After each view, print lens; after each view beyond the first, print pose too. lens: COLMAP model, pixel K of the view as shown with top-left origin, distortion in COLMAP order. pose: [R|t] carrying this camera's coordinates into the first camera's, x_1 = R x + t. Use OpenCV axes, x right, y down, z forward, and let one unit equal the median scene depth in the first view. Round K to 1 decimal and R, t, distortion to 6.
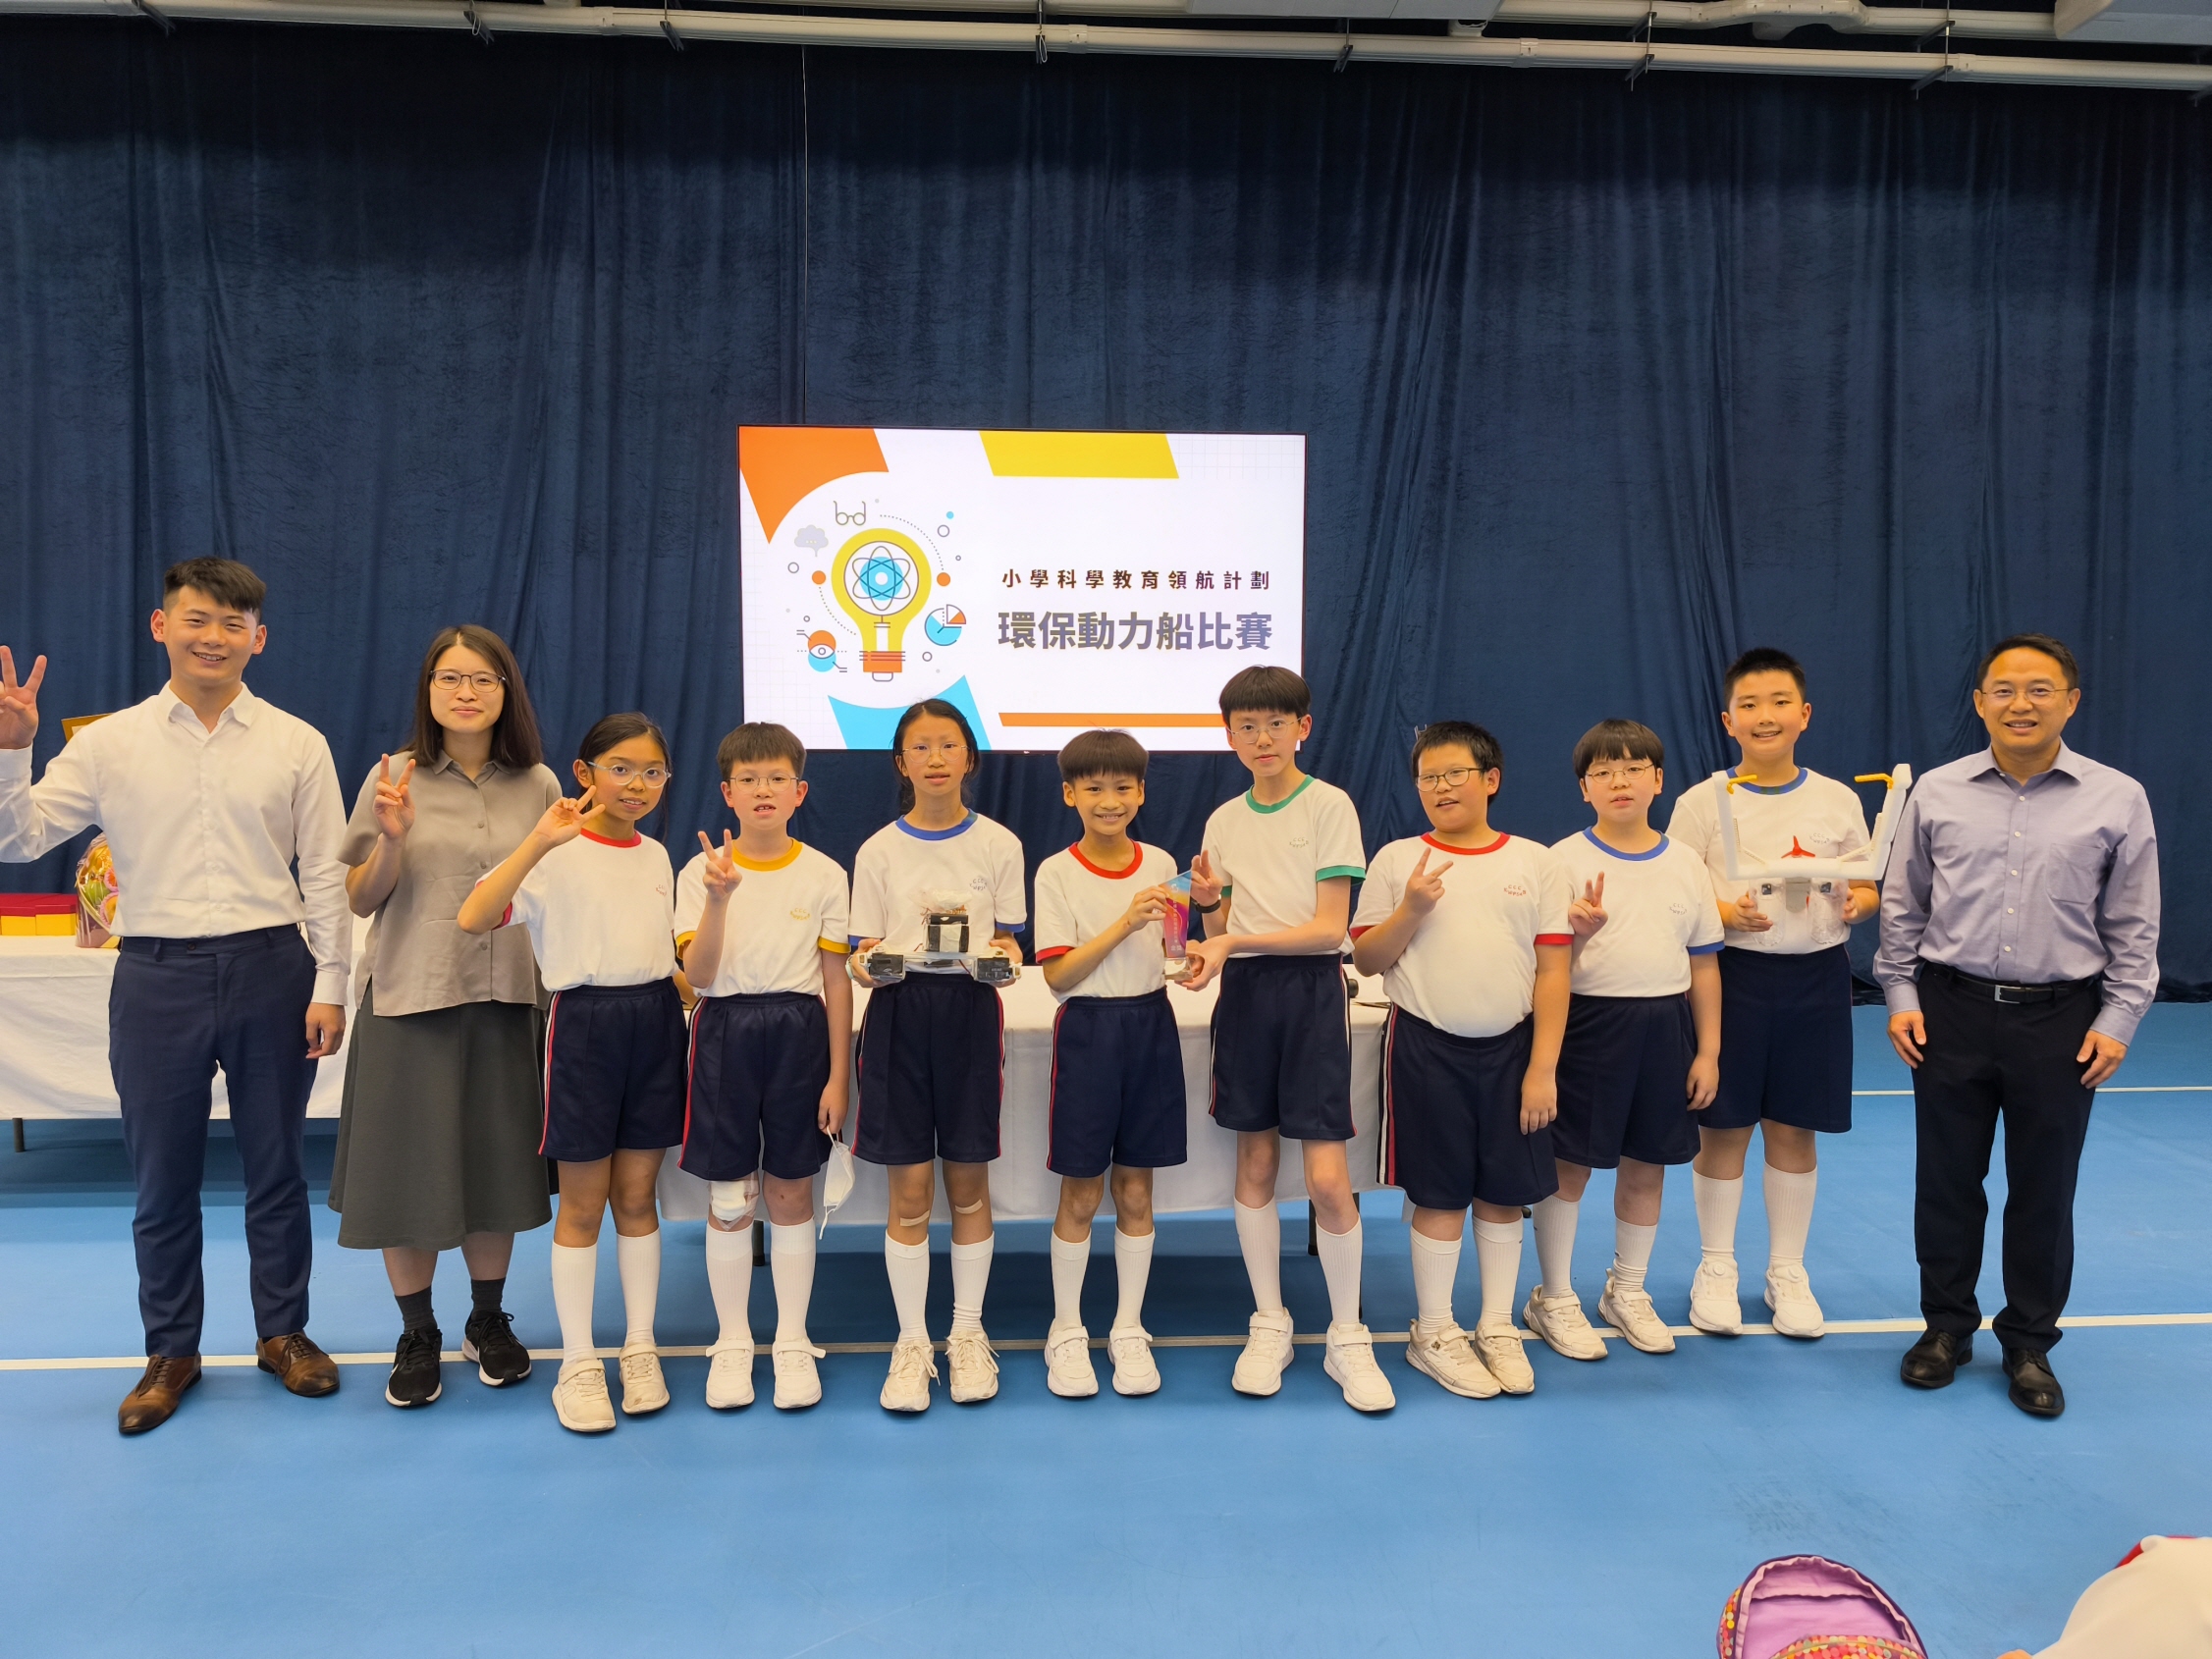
lens RADIAL K [[1436.3, 0, 1117.9], [0, 1436.3, 819.8], [0, 0, 1]] dist [0.066480, -0.115369]
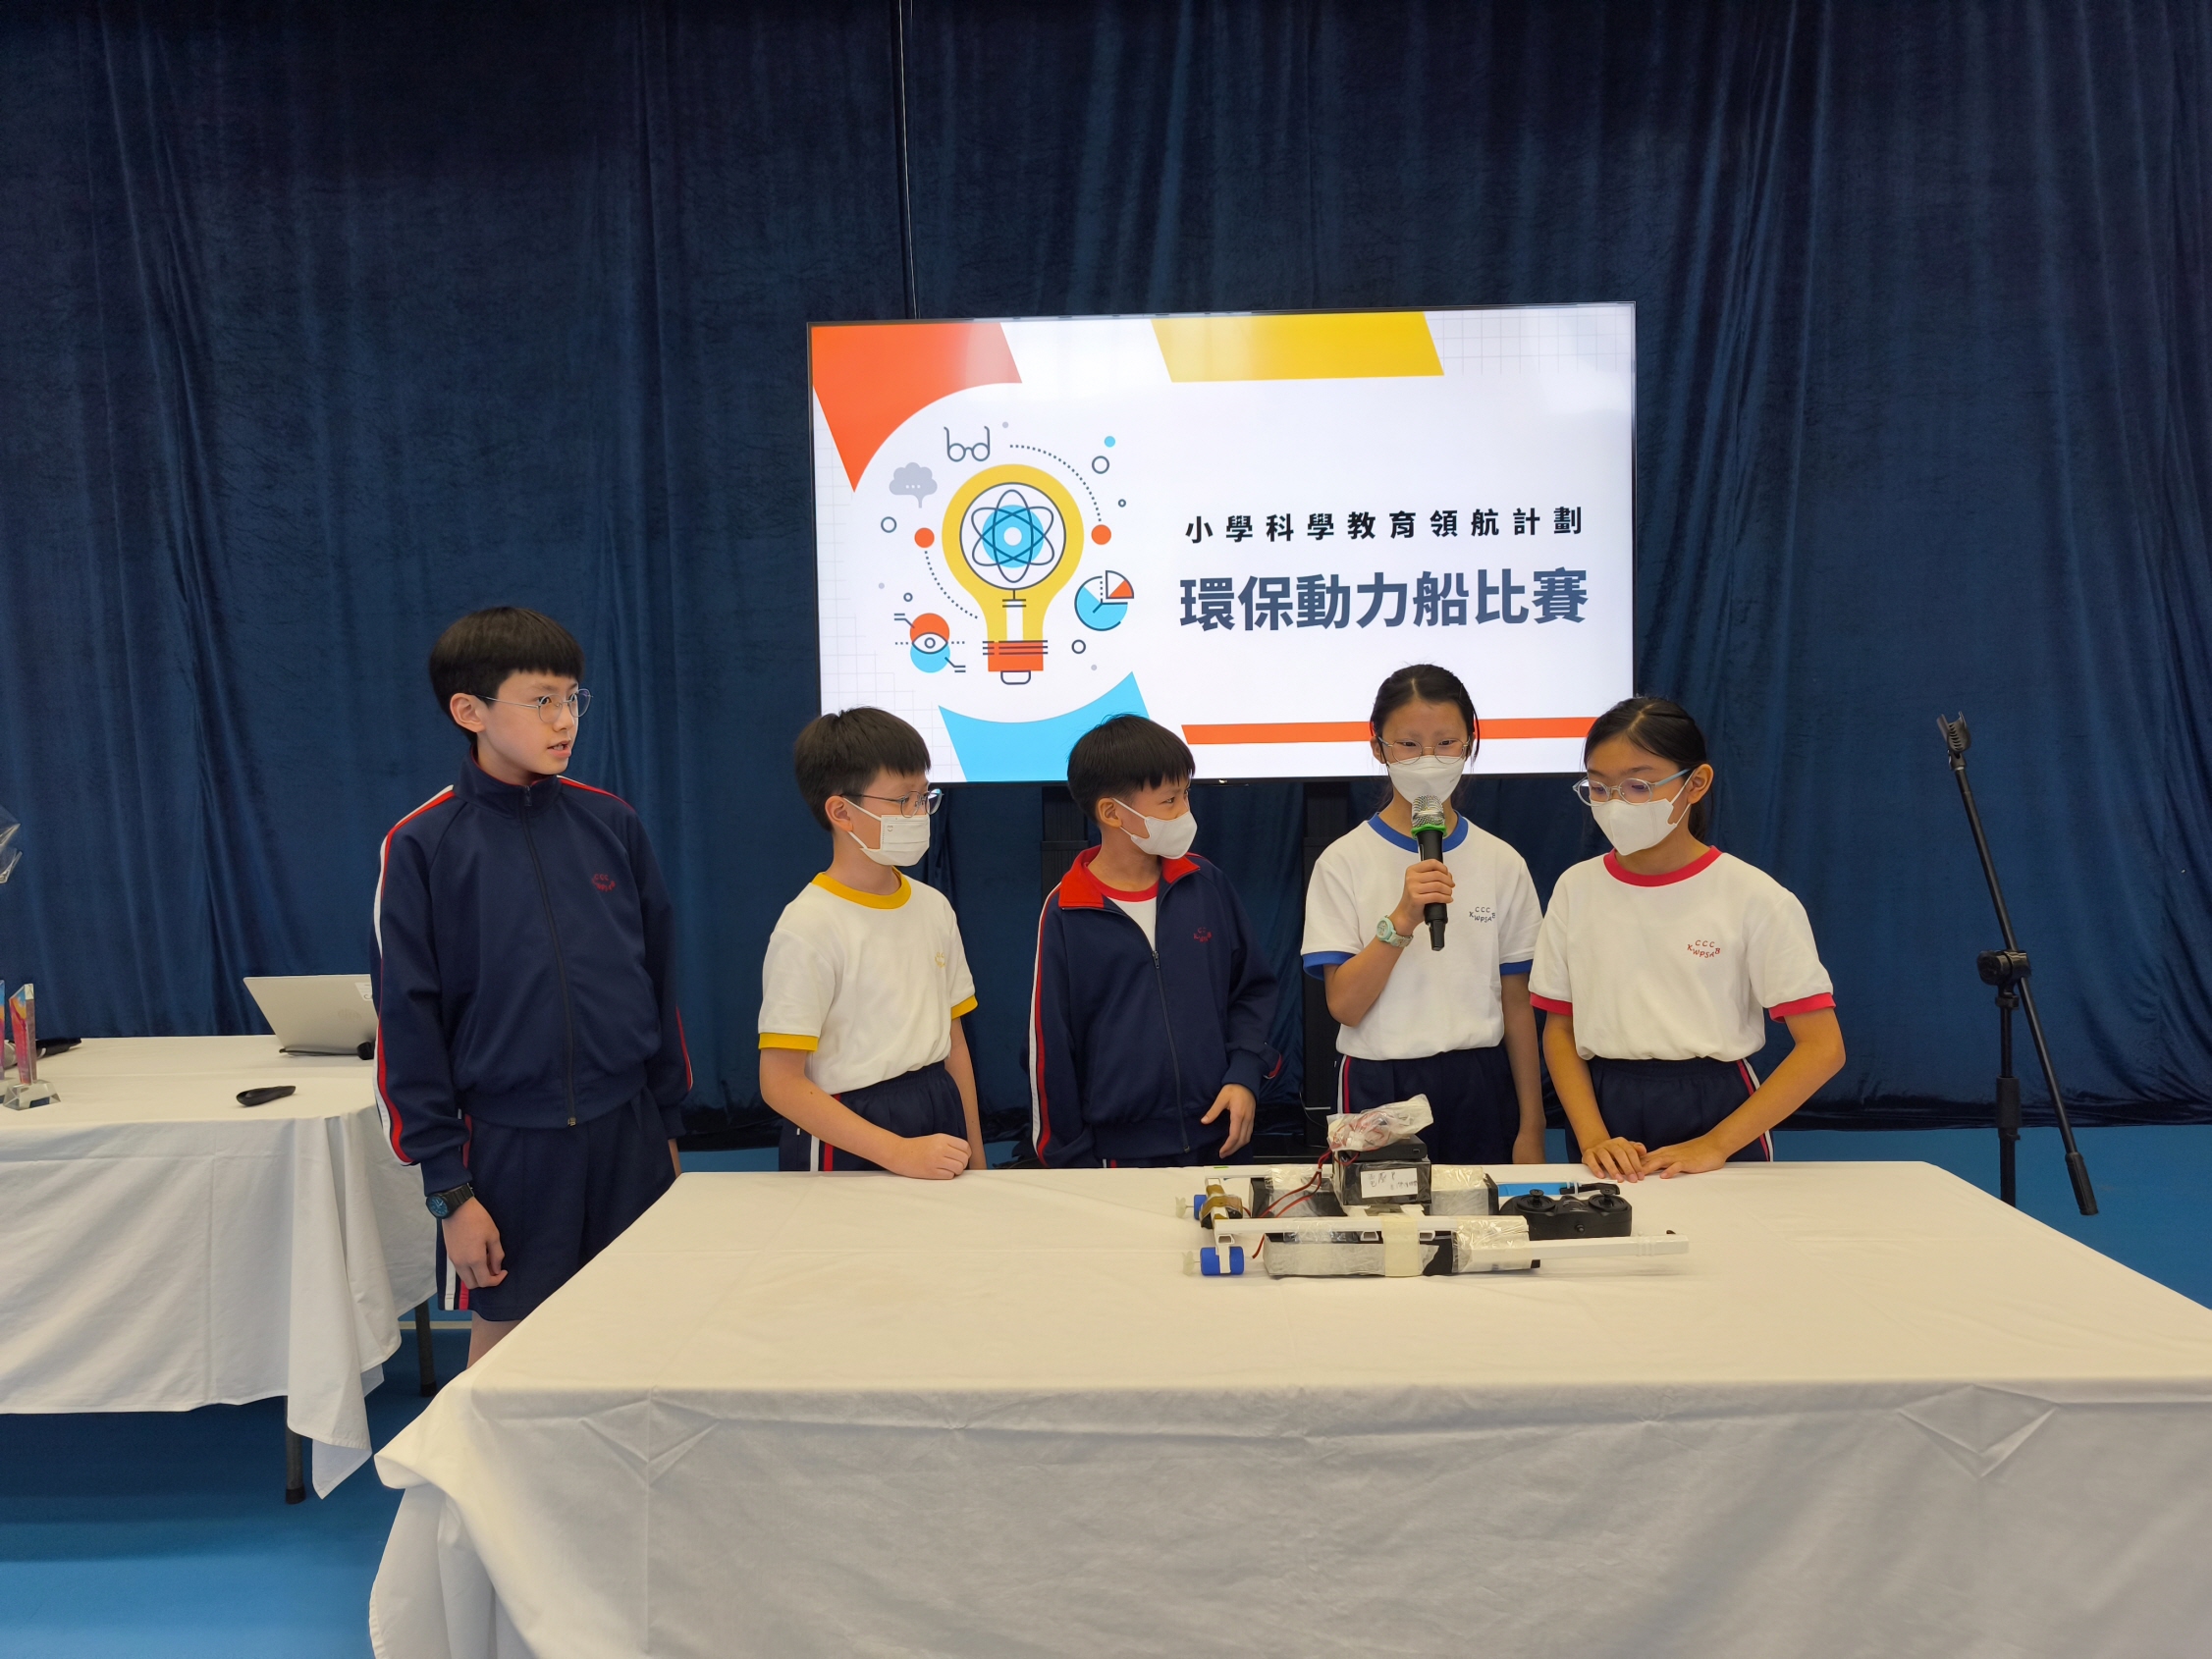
lens RADIAL K [[1436.3, 0, 1117.9], [0, 1436.3, 819.8], [0, 0, 1]] dist [0.066480, -0.115369]
pose [[0.994669, -0.015742, -0.101913, -0.043926], [0.012678, 0.999450, -0.030646, -0.008403], [0.102339, 0.029191, 0.994321, 0.312010]]
